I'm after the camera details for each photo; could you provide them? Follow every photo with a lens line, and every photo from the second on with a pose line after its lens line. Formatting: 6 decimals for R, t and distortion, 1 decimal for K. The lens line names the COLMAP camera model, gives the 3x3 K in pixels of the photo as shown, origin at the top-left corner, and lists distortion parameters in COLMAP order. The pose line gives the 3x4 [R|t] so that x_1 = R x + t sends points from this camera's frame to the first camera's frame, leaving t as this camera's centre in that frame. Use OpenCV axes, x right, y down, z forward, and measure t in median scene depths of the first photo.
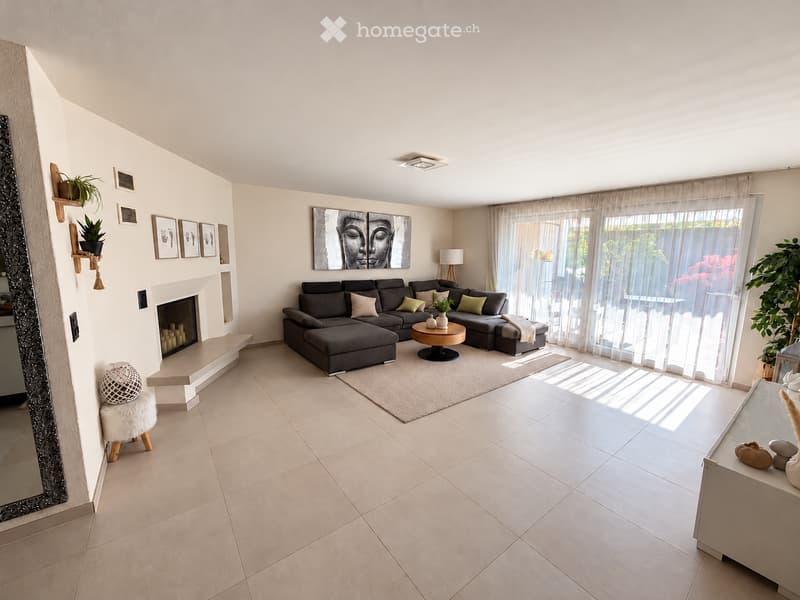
lens RADIAL K [[309.8, 0, 398.9], [0, 309.8, 313.7], [0, 0, 1]] dist [0.024310, -0.000020]
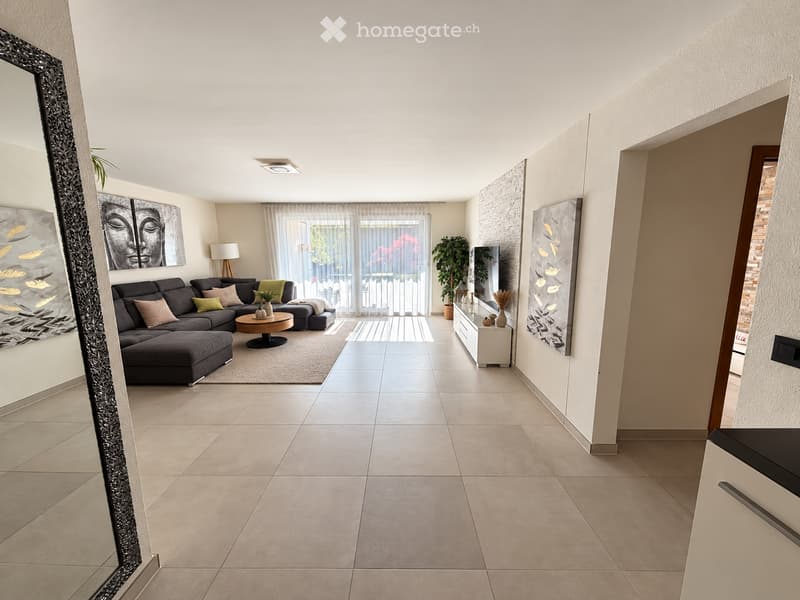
lens RADIAL K [[320.3, 0, 400.0], [0, 320.3, 300.0], [0, 0, 1]] dist [-0.000273, -0.000021]
pose [[0.607557, -0.147446, 0.780471, -0.359737], [0.173314, 0.983551, 0.050895, 0.010366], [-0.775137, 0.104345, 0.623117, -0.025195]]
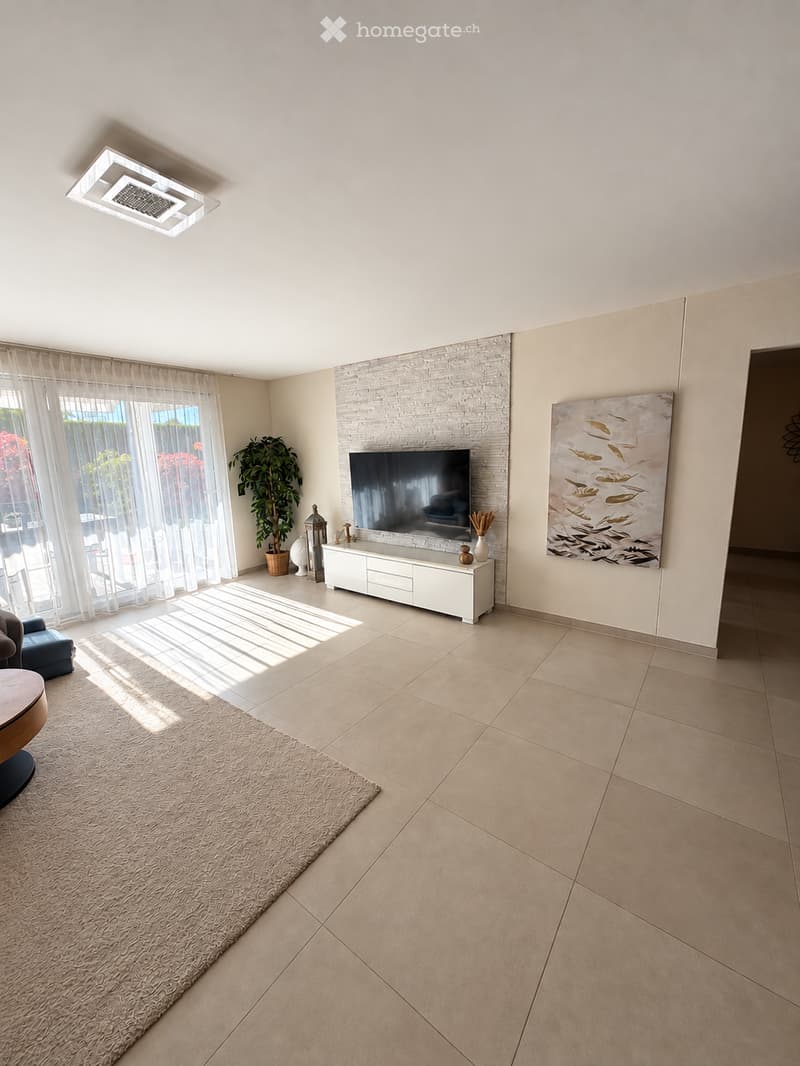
lens RADIAL K [[426.9, 0, 400.0], [0, 426.9, 533.0], [0, 0, 1]] dist [-0.000273, -0.000021]
pose [[-0.267291, -0.194007, 0.943884, -0.283136], [0.214683, 0.942915, 0.254603, -0.106948], [-0.939397, 0.270689, -0.210383, 0.526720]]
